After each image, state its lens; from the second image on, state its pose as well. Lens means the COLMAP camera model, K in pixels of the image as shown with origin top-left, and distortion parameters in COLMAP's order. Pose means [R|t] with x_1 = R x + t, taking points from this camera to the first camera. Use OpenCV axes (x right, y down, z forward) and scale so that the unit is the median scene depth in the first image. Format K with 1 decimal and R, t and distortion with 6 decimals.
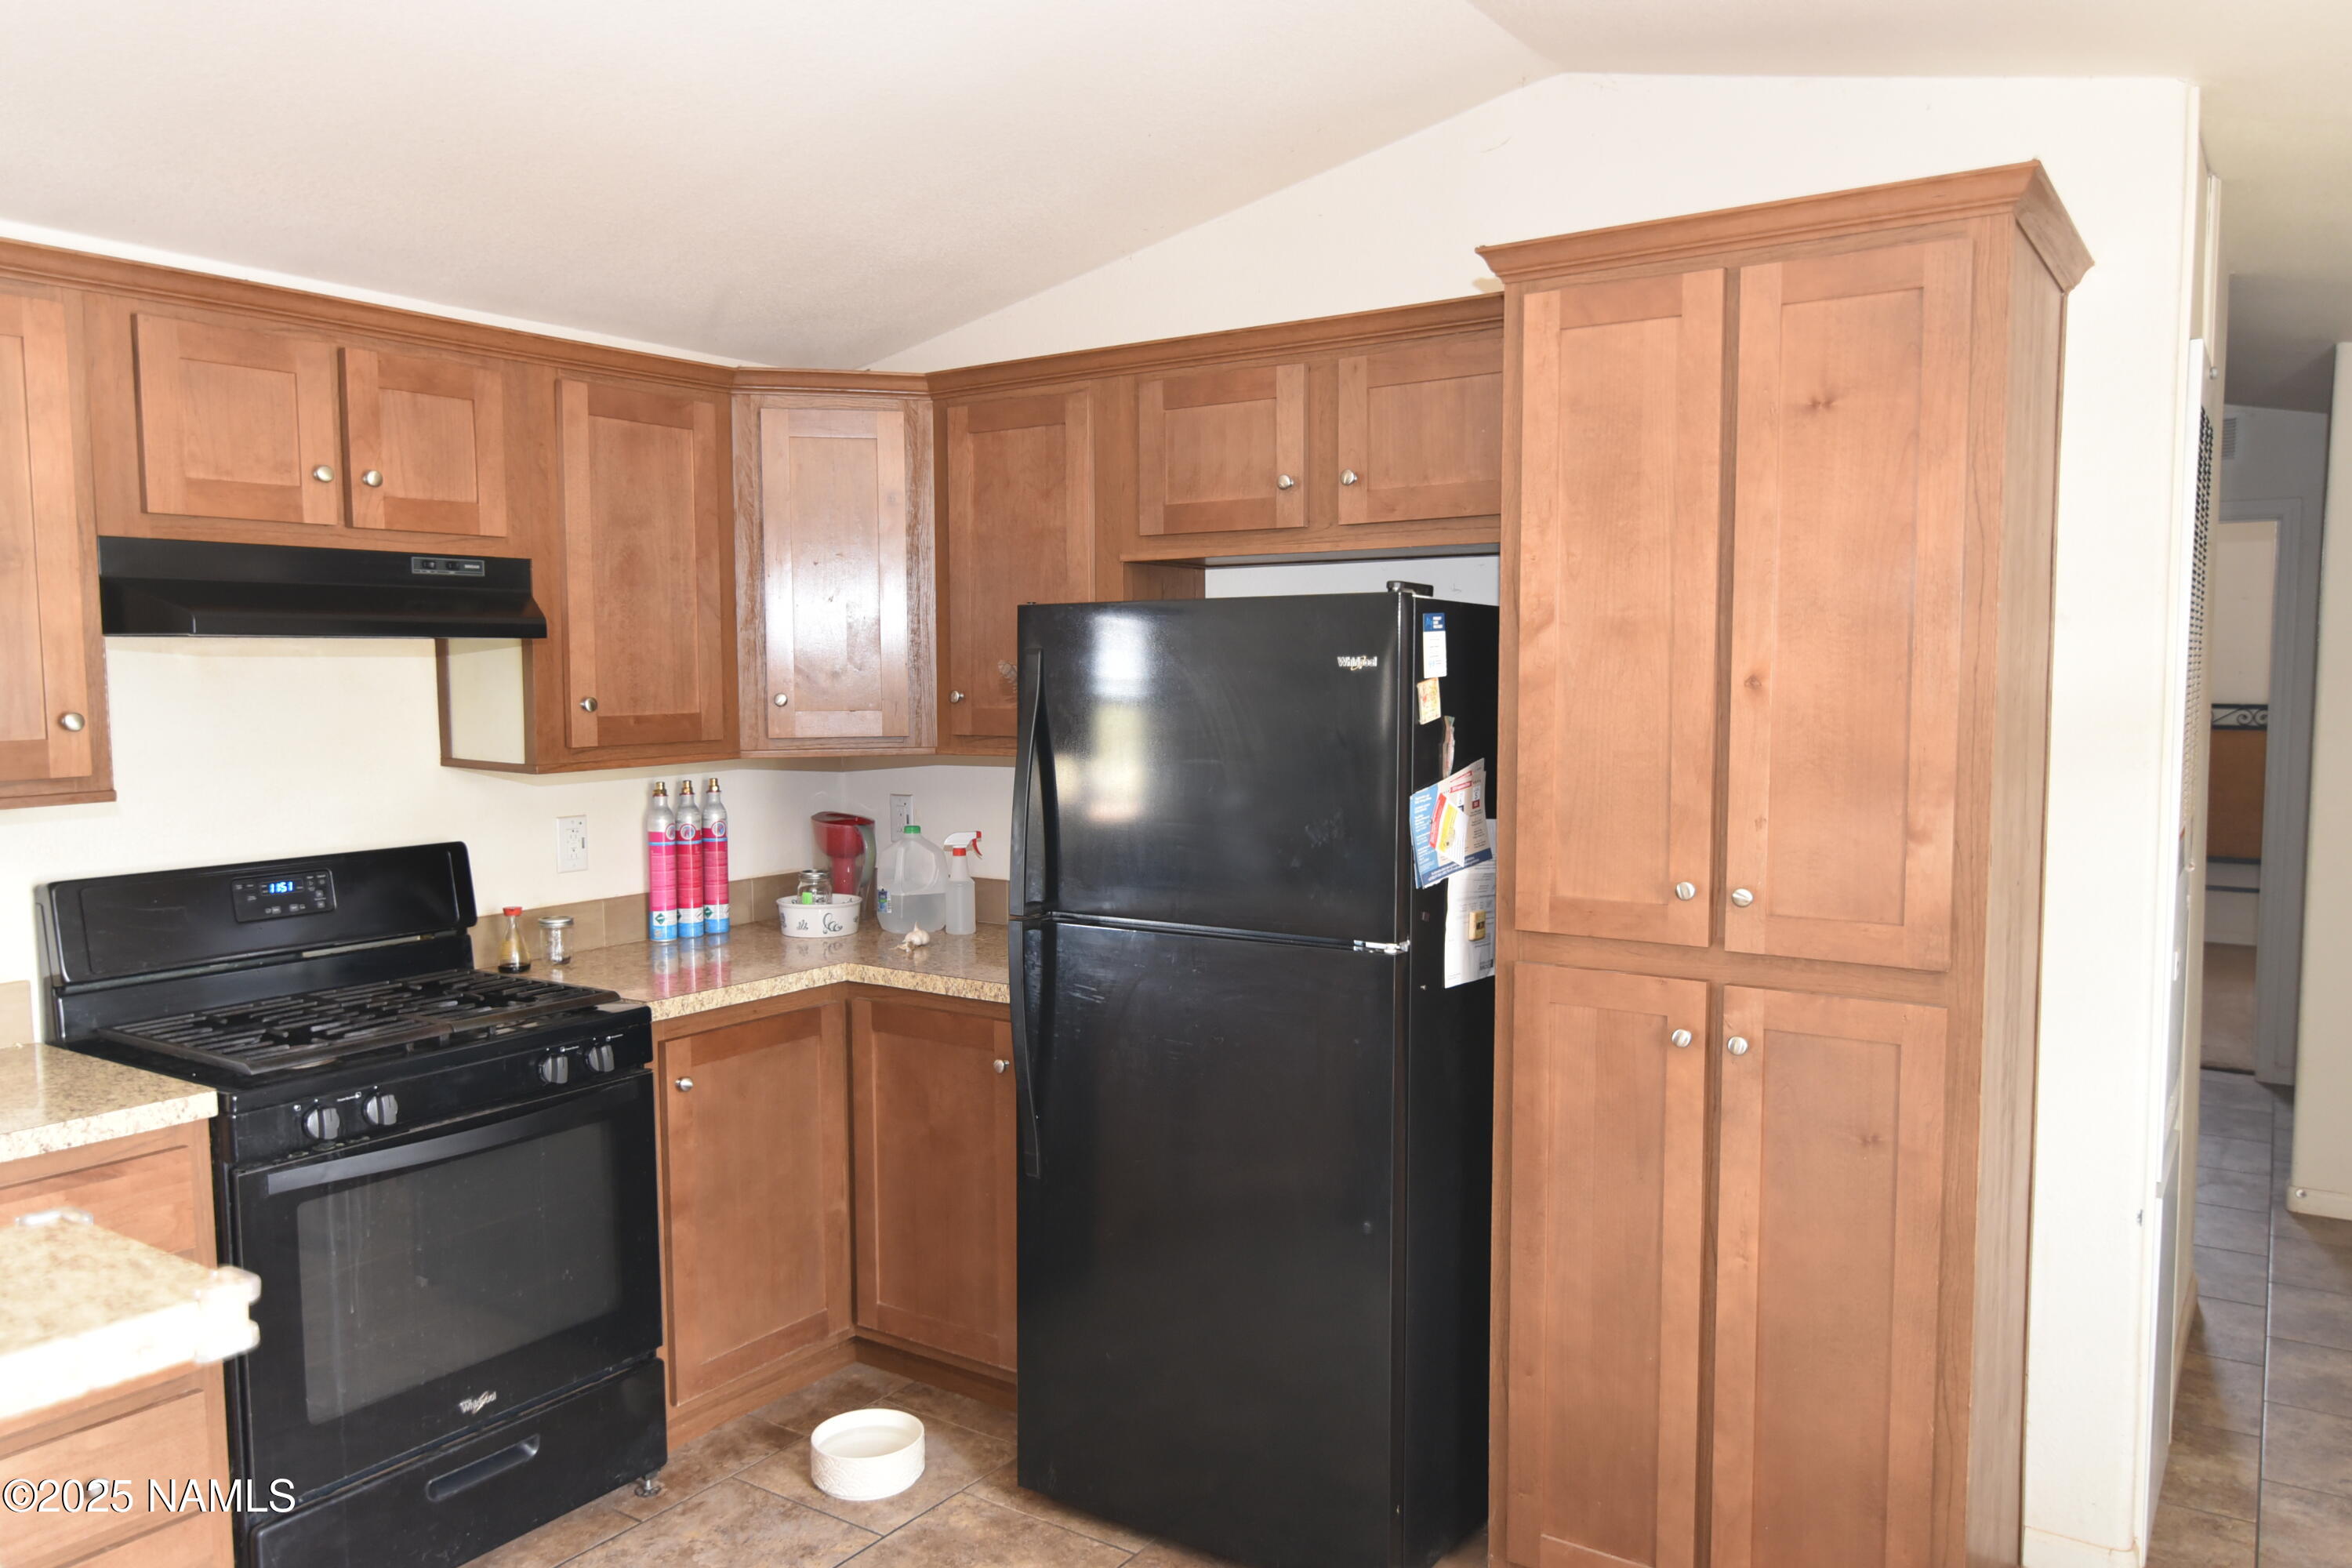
lens RADIAL K [[1655.4, 0, 1177.7], [0, 1655.4, 784.3], [0, 0, 1]] dist [-0.001293, 0.002730]
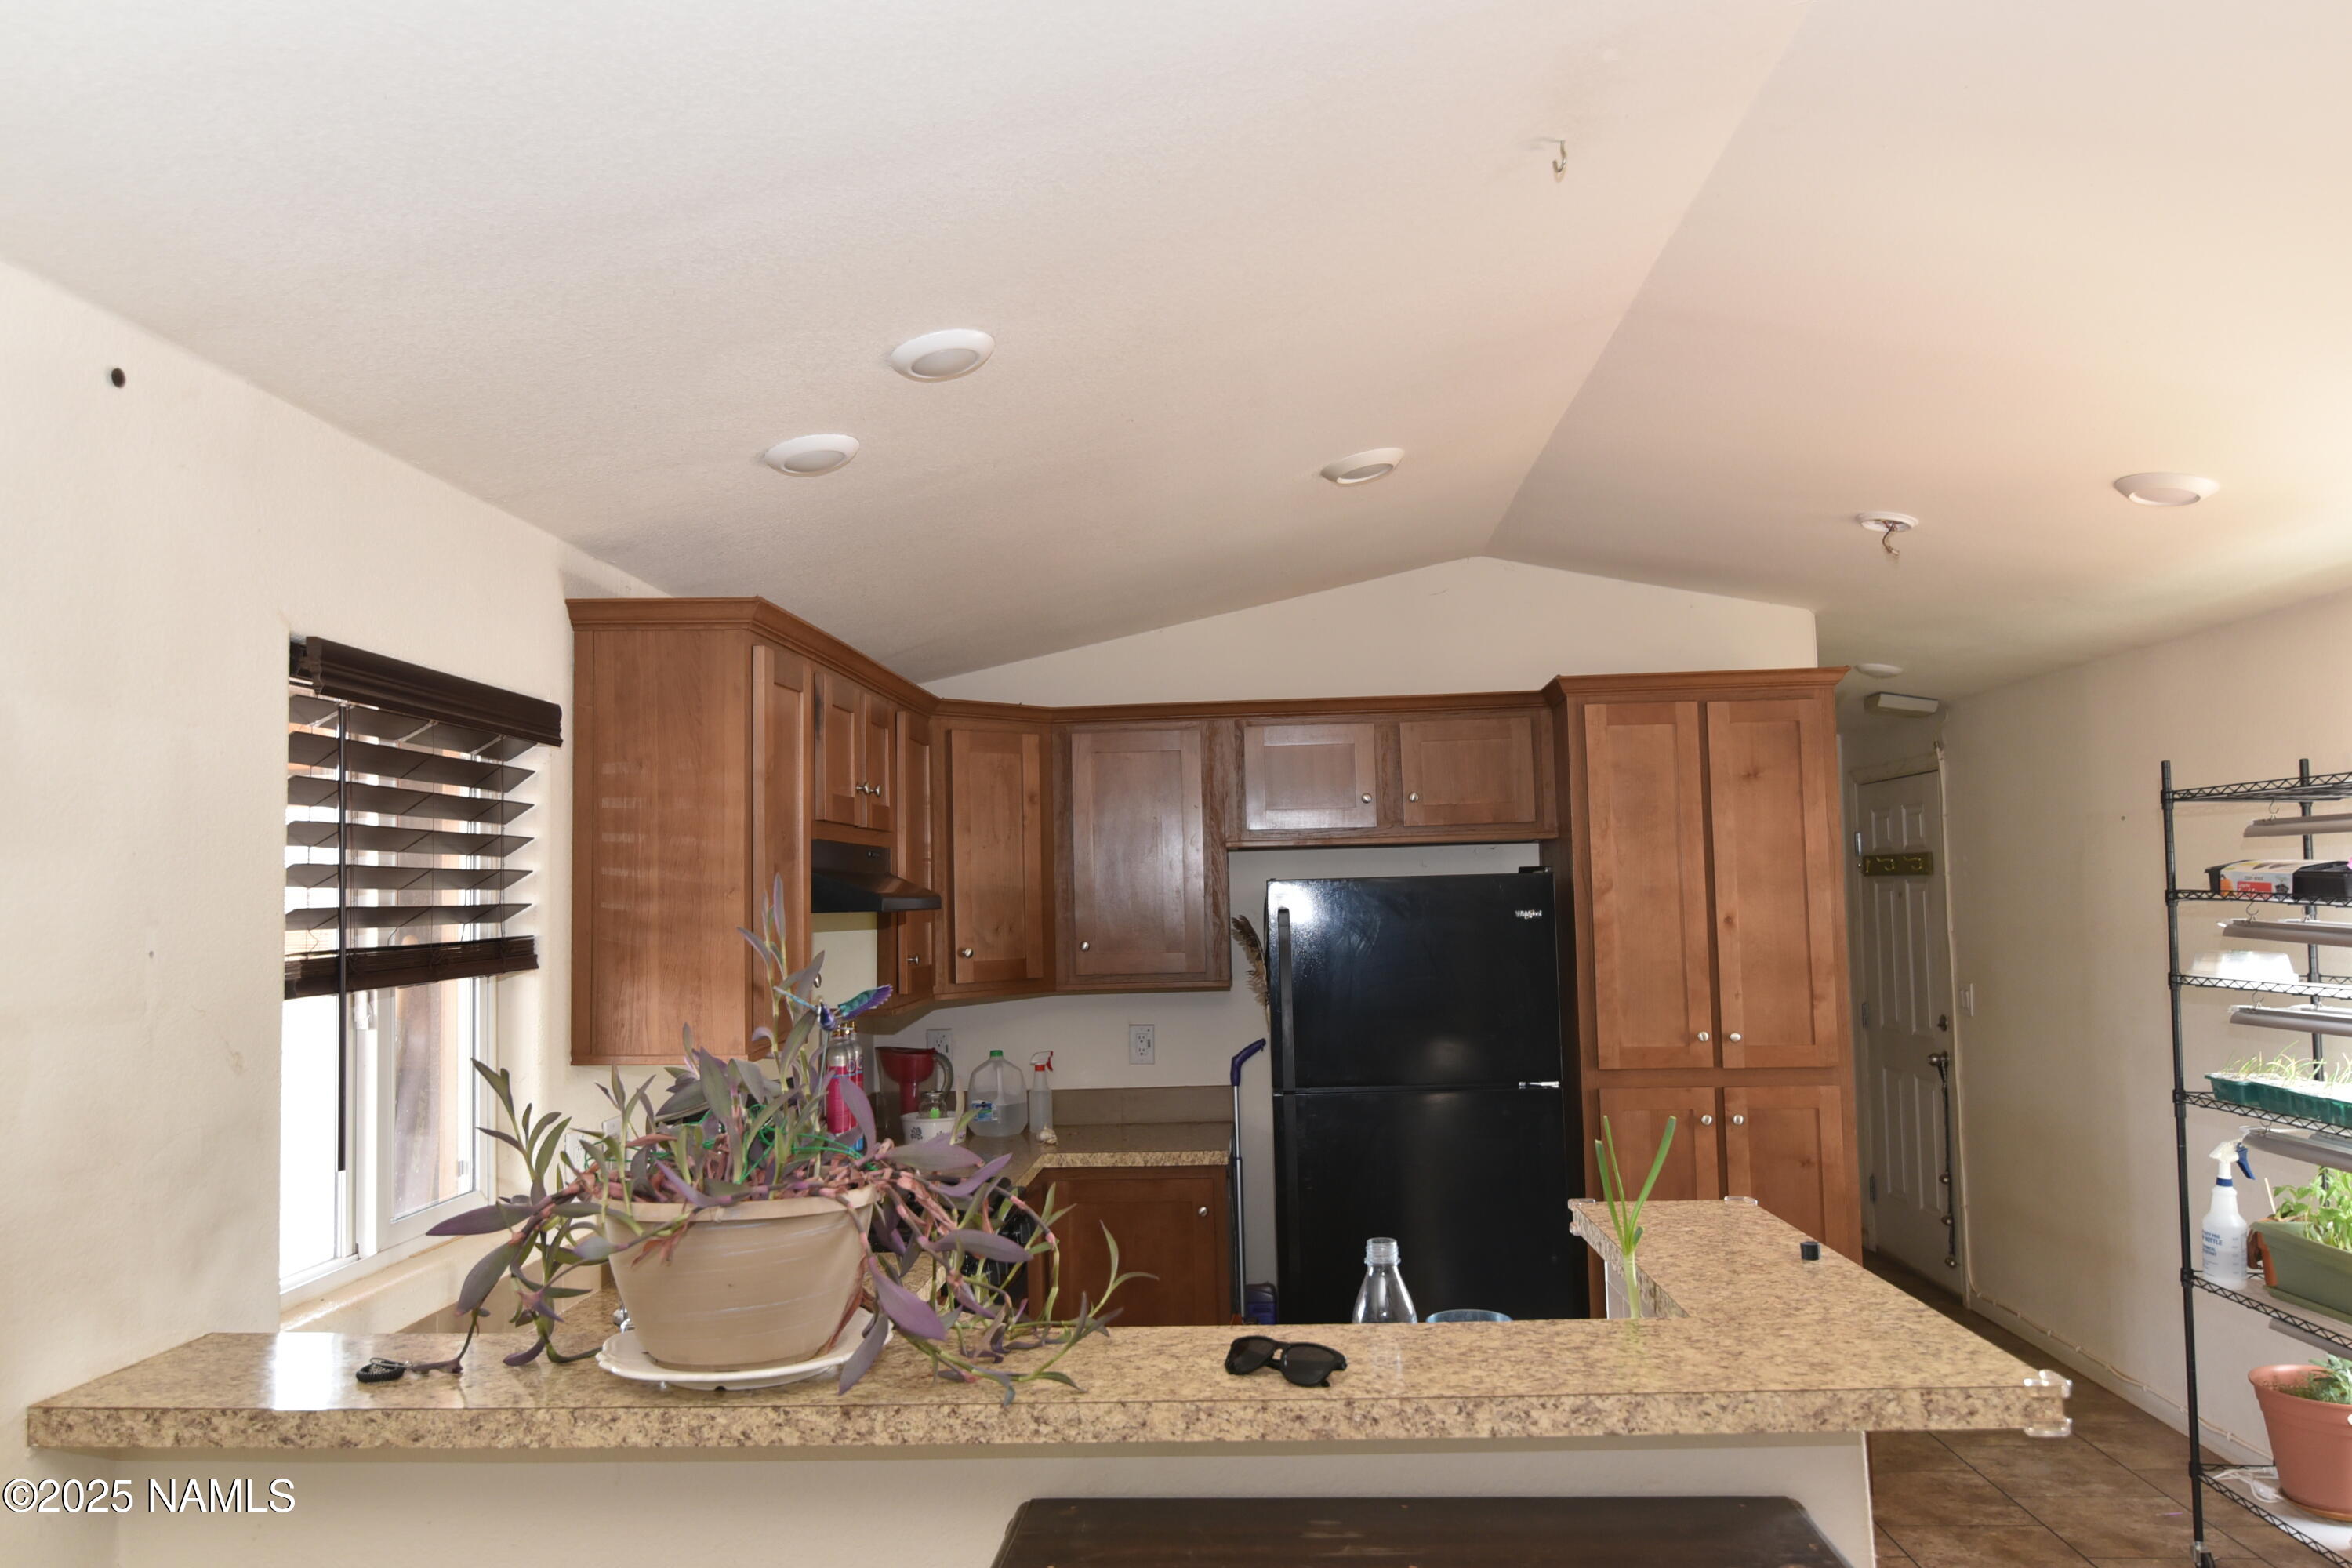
lens RADIAL K [[1655.4, 0, 1179.2], [0, 1655.4, 788.2], [0, 0, 1]] dist [-0.001293, 0.002730]
pose [[0.864007, 0.018206, 0.503151, -1.087657], [0.056783, 0.989447, -0.133309, 0.004524], [-0.500268, 0.143750, 0.853855, -0.292550]]
